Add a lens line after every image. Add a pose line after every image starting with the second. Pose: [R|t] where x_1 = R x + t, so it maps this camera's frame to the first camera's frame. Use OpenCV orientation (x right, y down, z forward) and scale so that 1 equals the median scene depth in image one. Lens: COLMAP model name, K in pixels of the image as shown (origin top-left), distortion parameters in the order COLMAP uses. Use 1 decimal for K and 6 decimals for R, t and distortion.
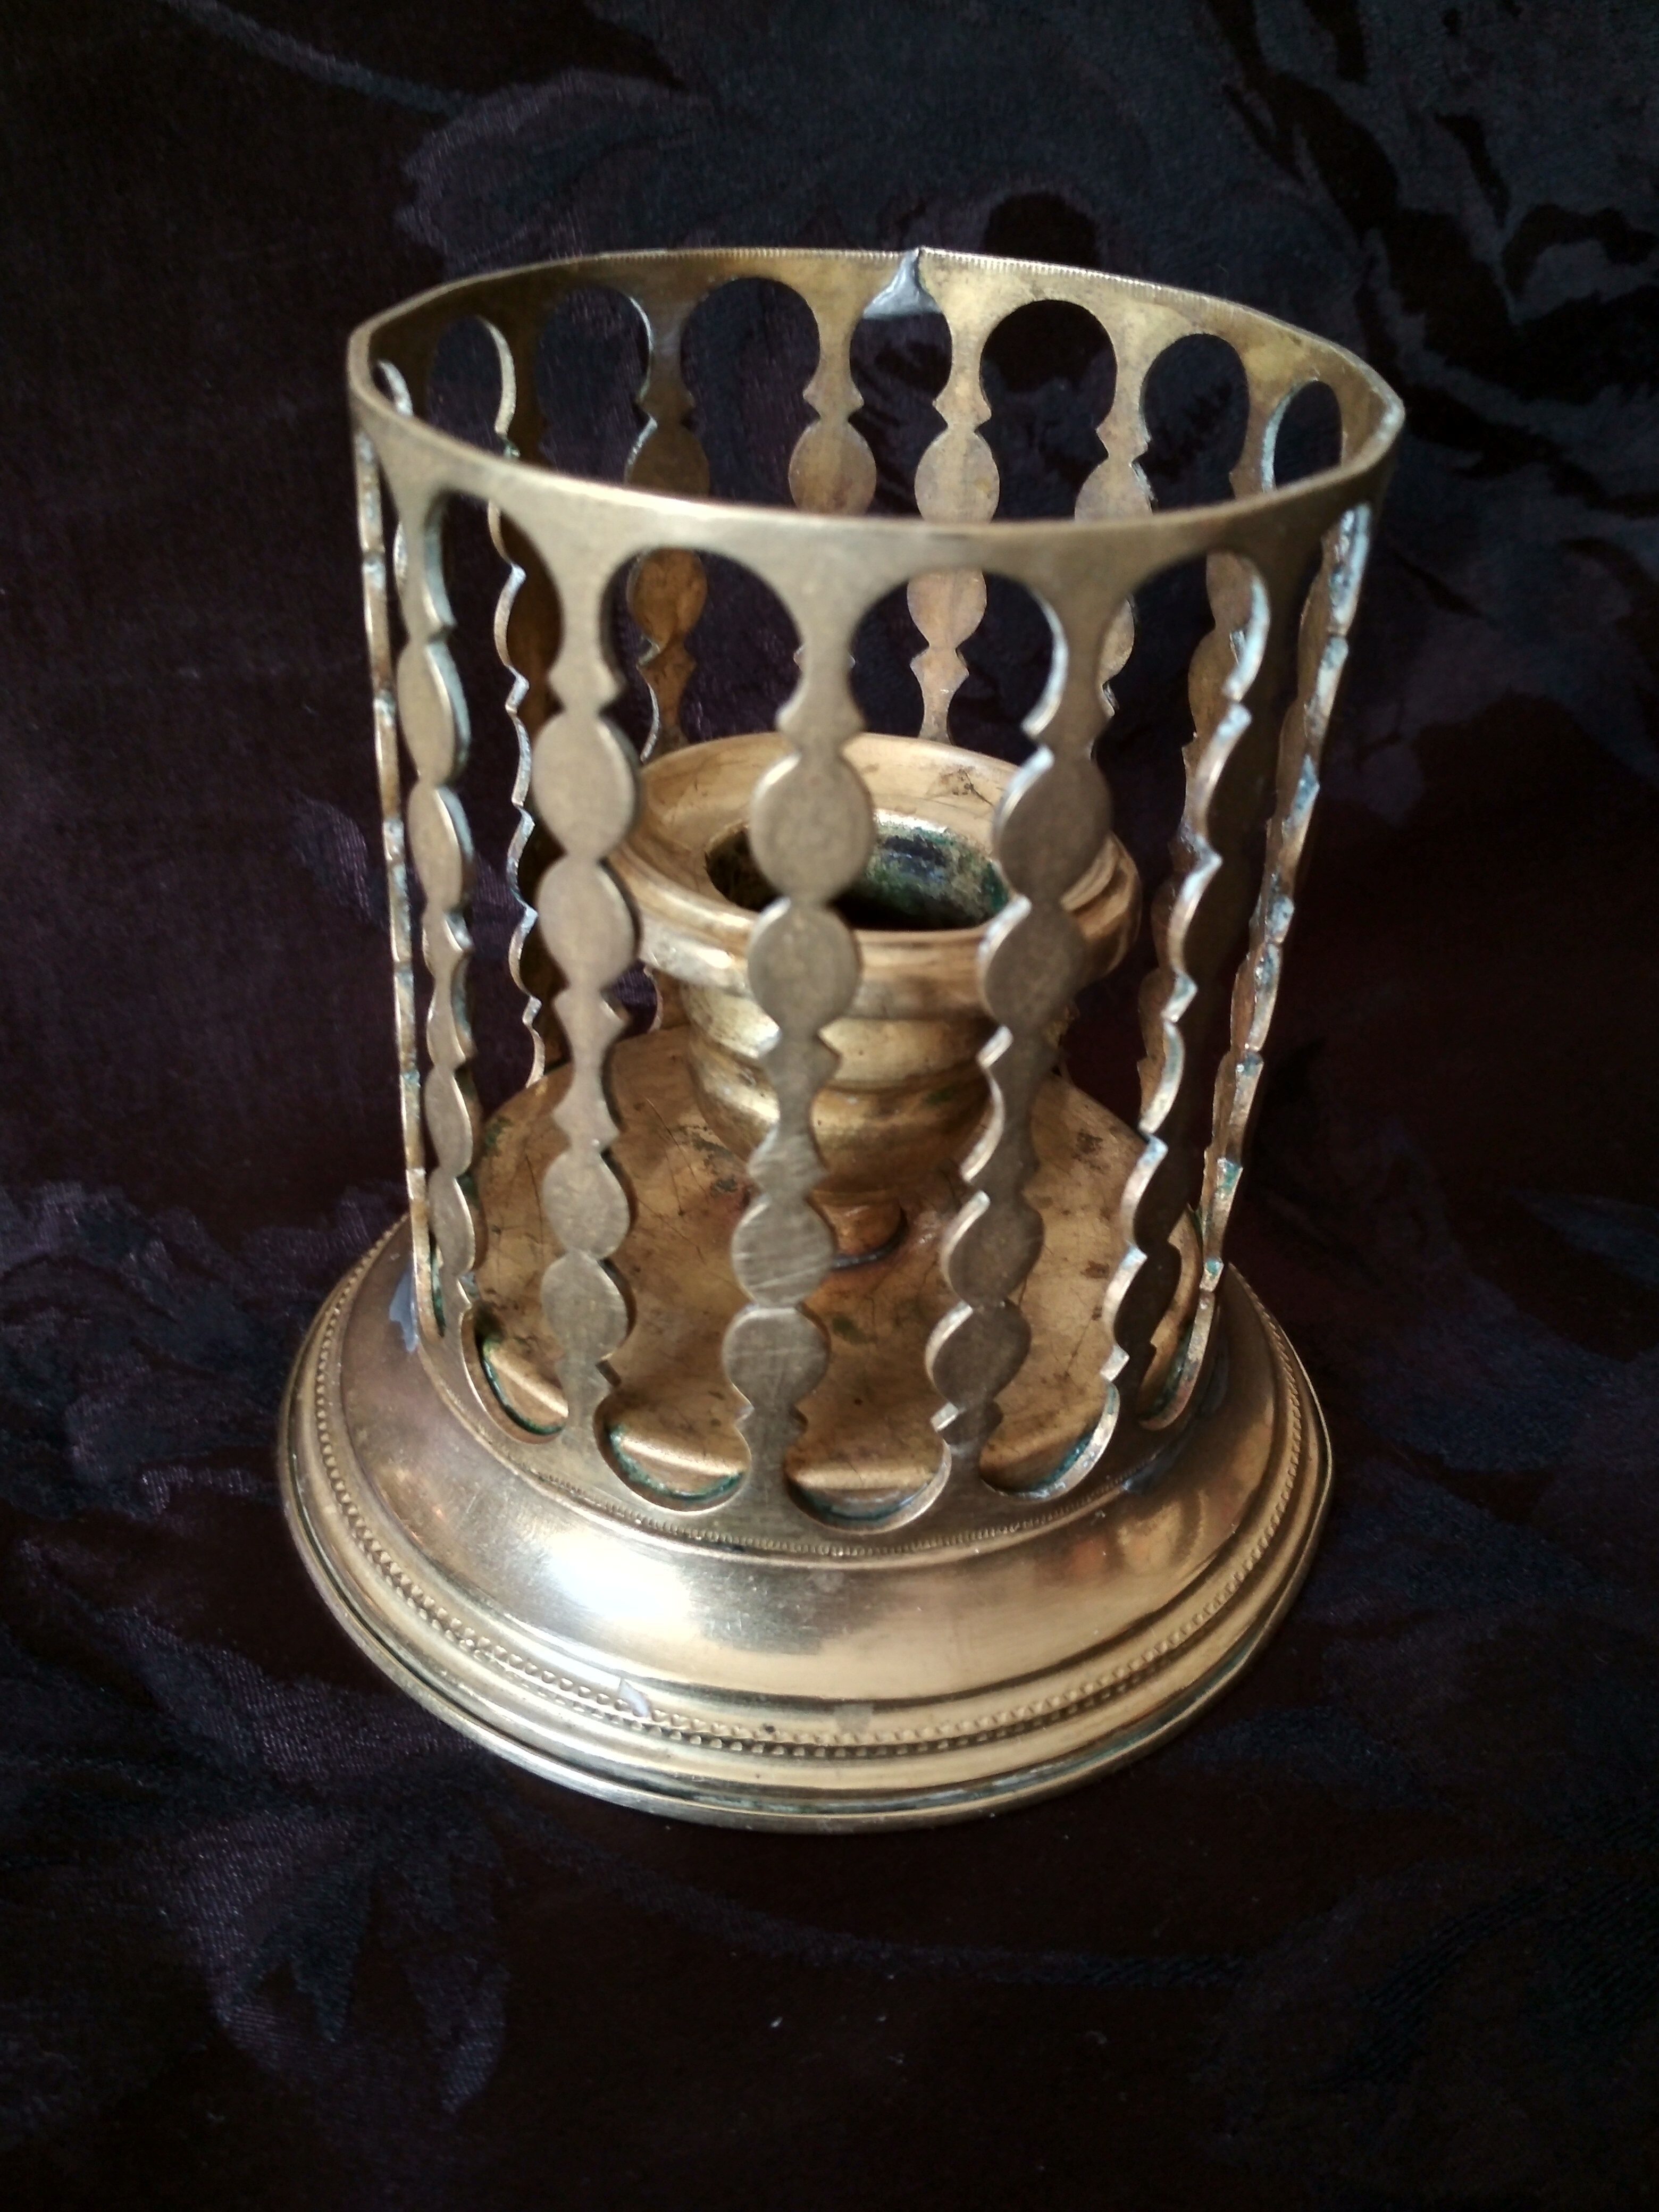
lens RADIAL K [[2064.7, 0, 829.5], [0, 2064.7, 1106.0], [0, 0, 1]] dist [0.022977, -0.116896]
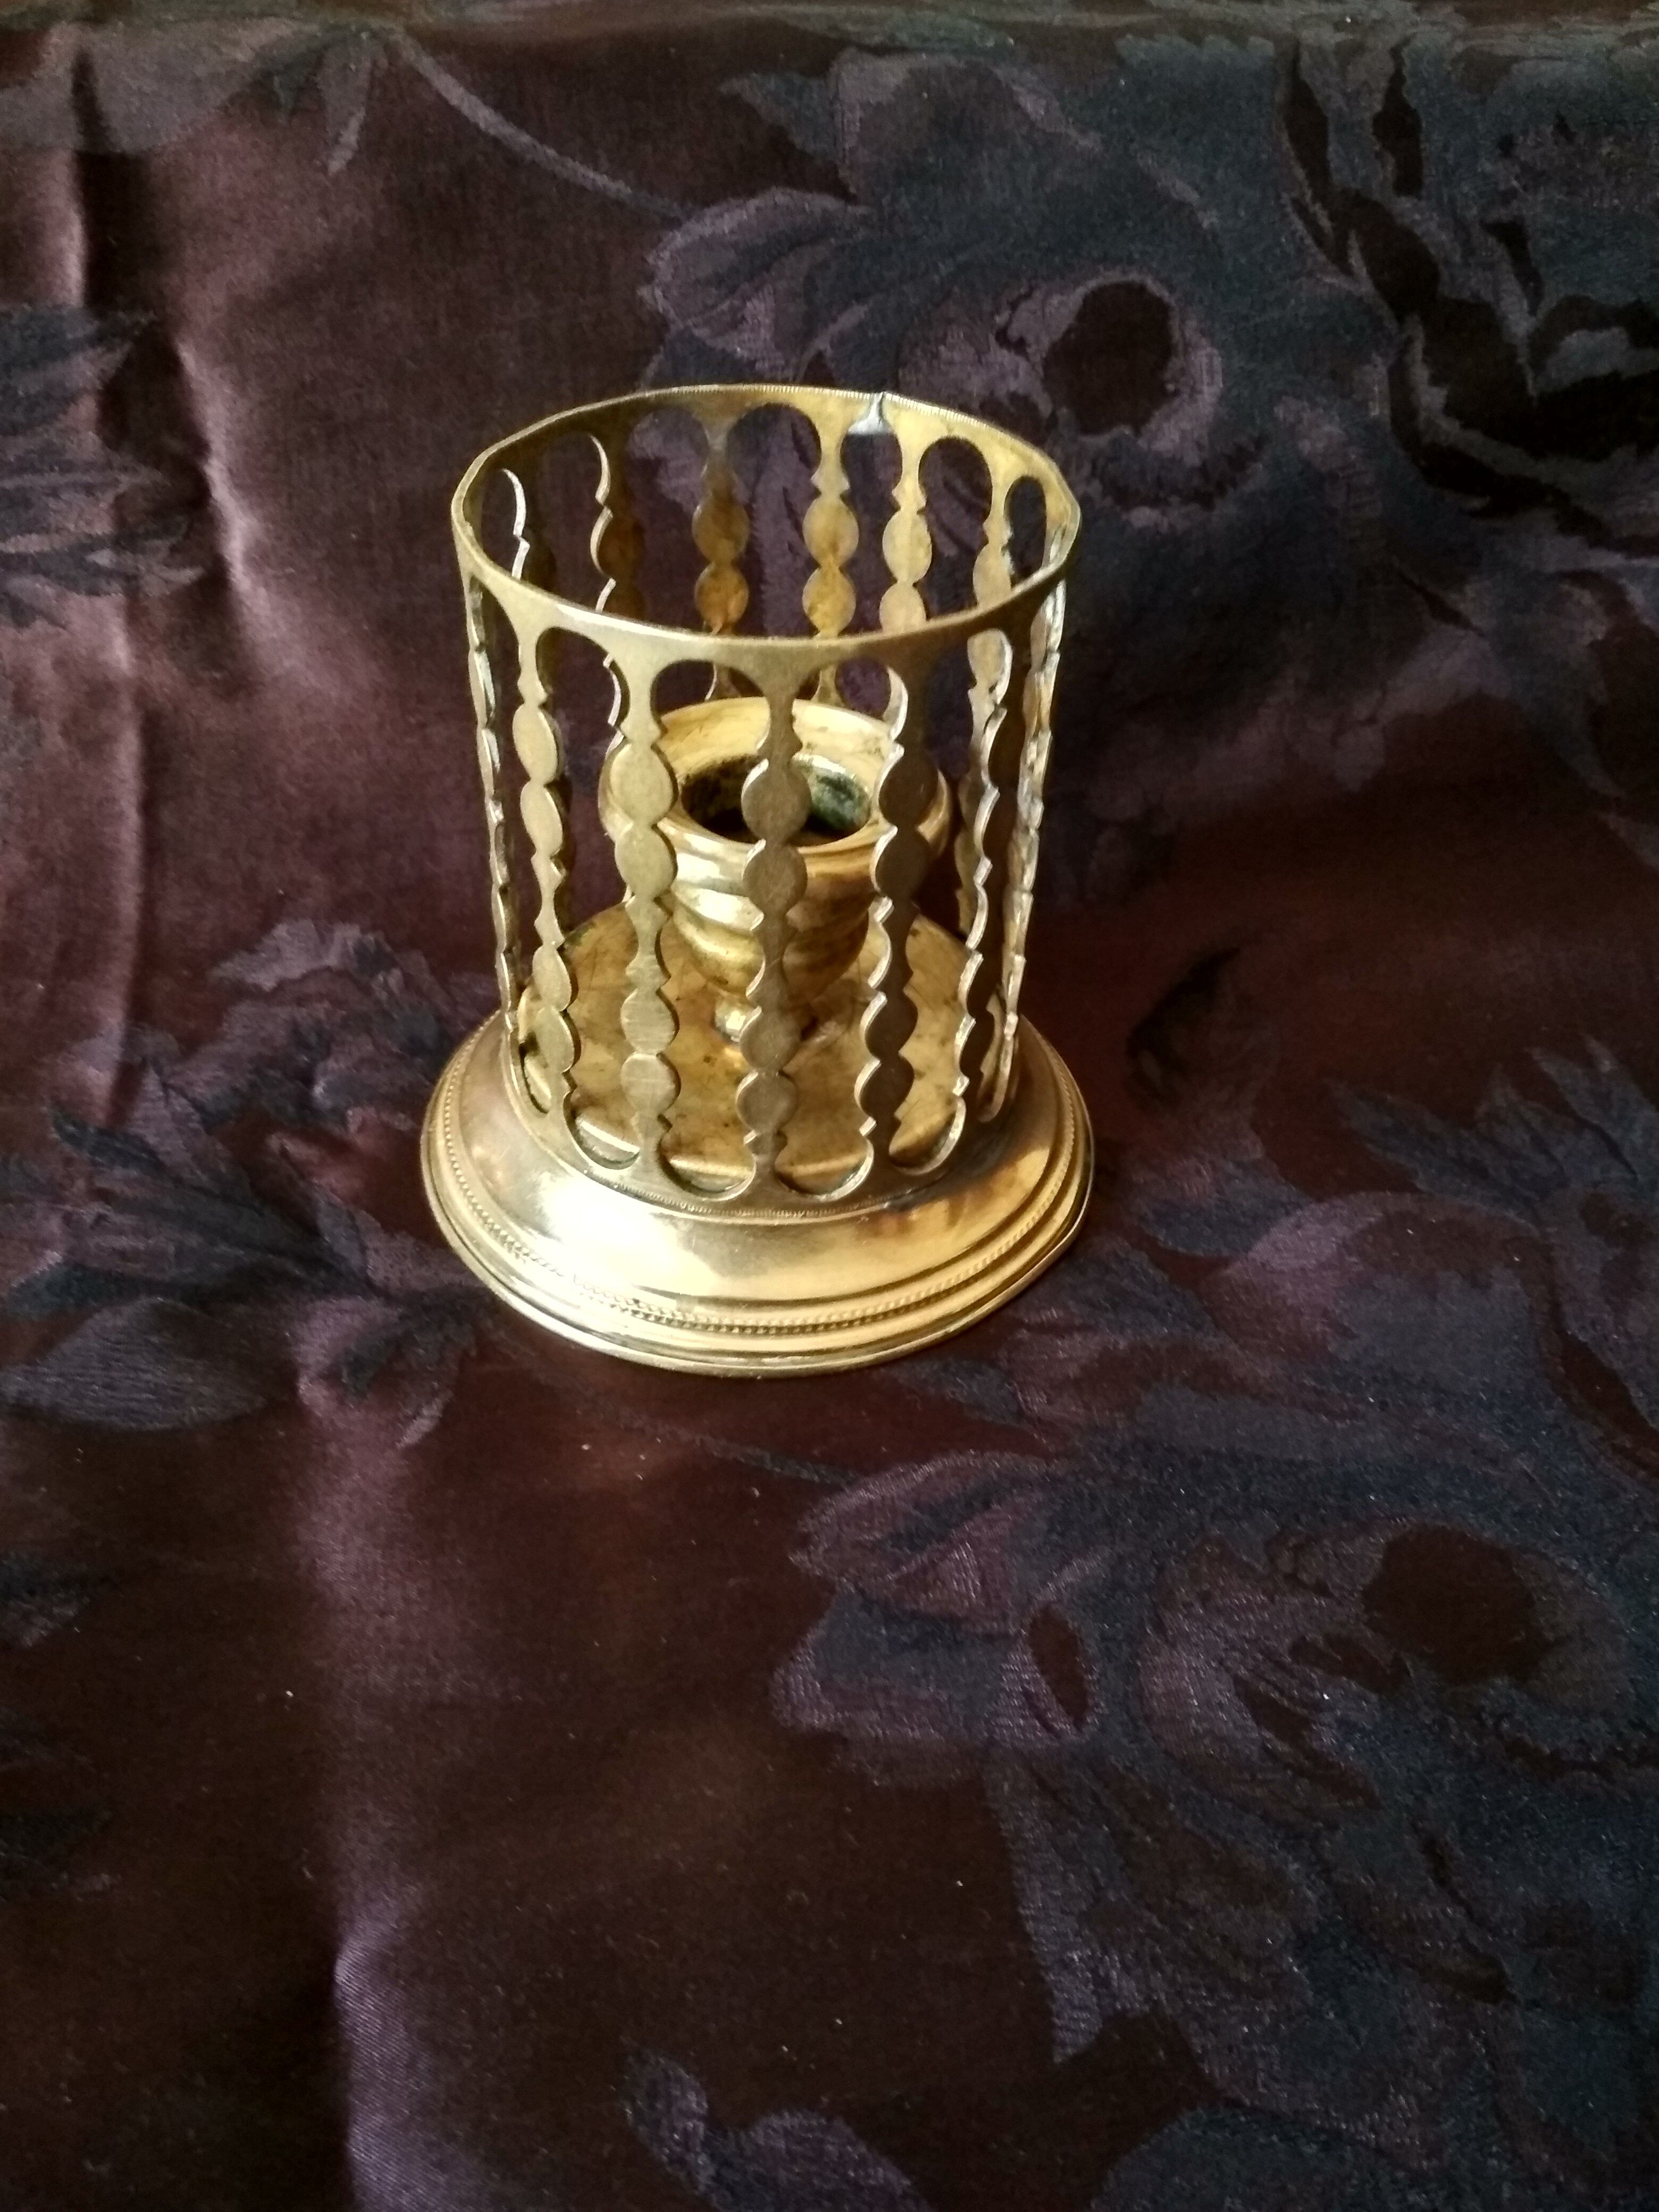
lens RADIAL K [[2084.1, 0, 829.5], [0, 2084.1, 1106.0], [0, 0, 1]] dist [0.067088, -0.181890]
pose [[0.958273, 0.158328, -0.238002, 0.393309], [-0.136211, 0.984909, 0.106770, -0.047957], [0.251315, -0.069897, 0.965378, -0.466884]]
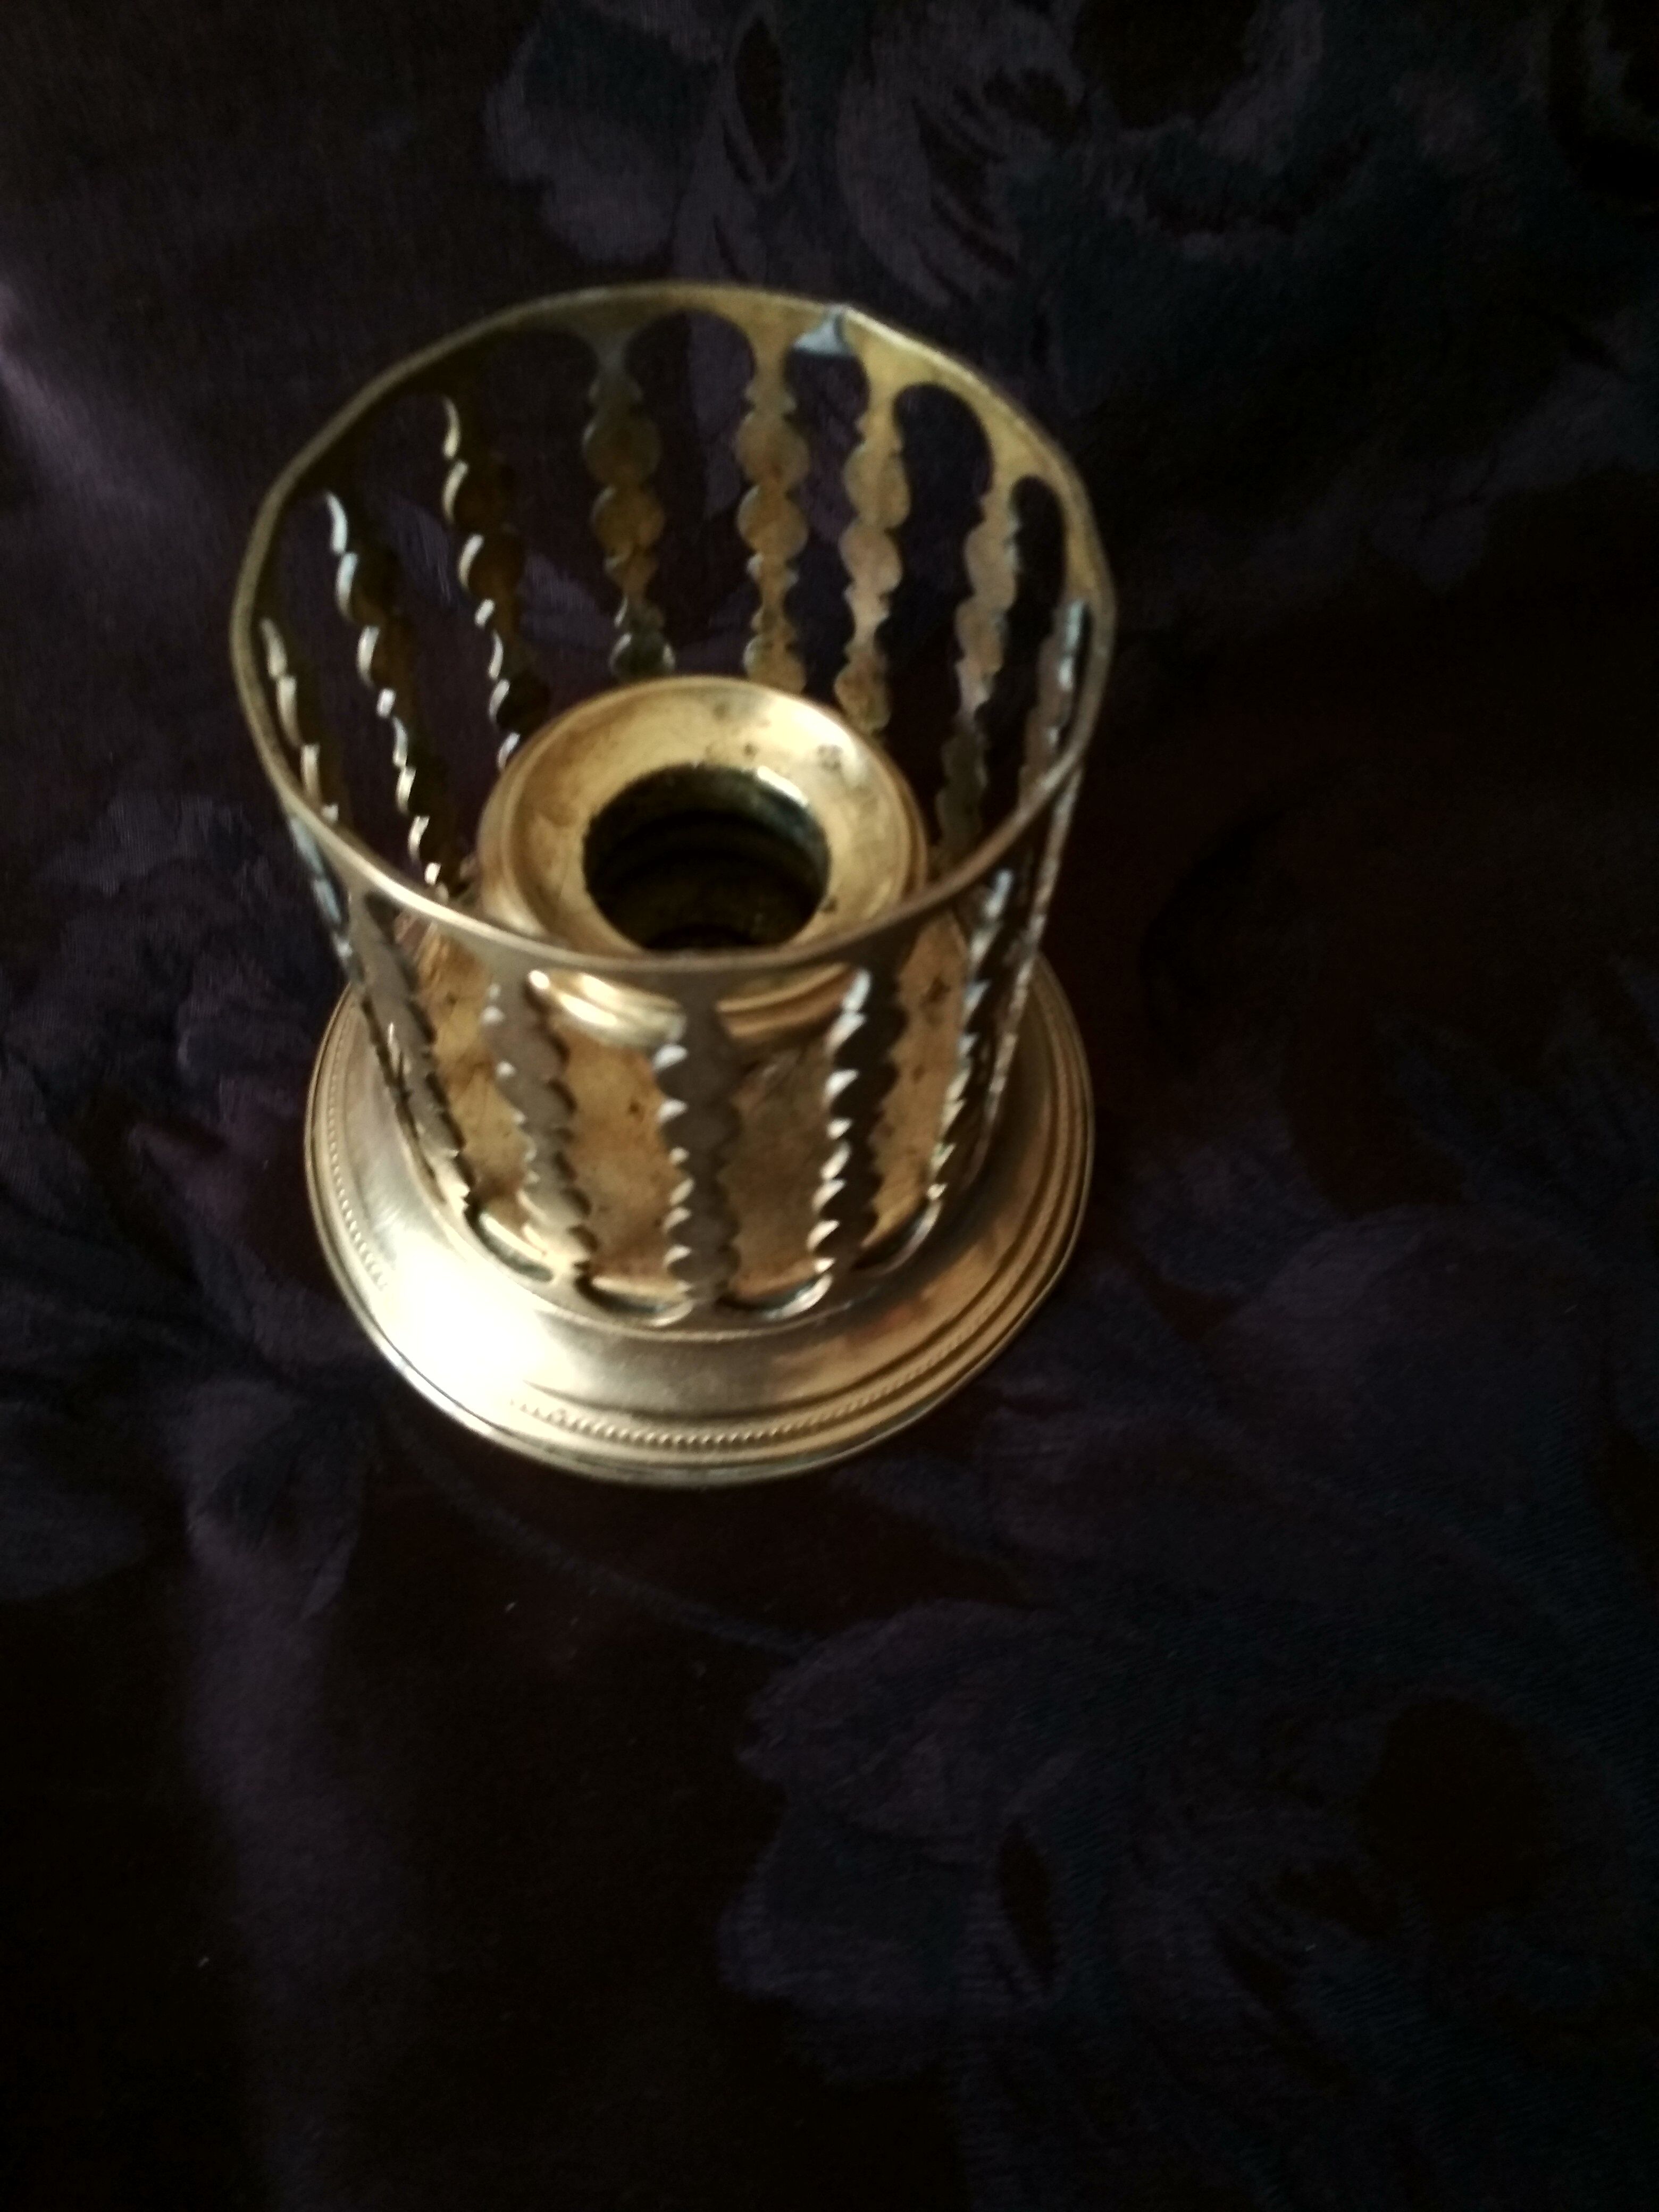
lens RADIAL K [[2084.1, 0, 829.5], [0, 2084.1, 1106.0], [0, 0, 1]] dist [0.067088, -0.181890]
pose [[0.959912, 0.234824, -0.153058, 0.260008], [-0.131700, 0.859860, 0.493250, -0.511252], [0.247436, -0.453319, 0.856316, -0.107206]]
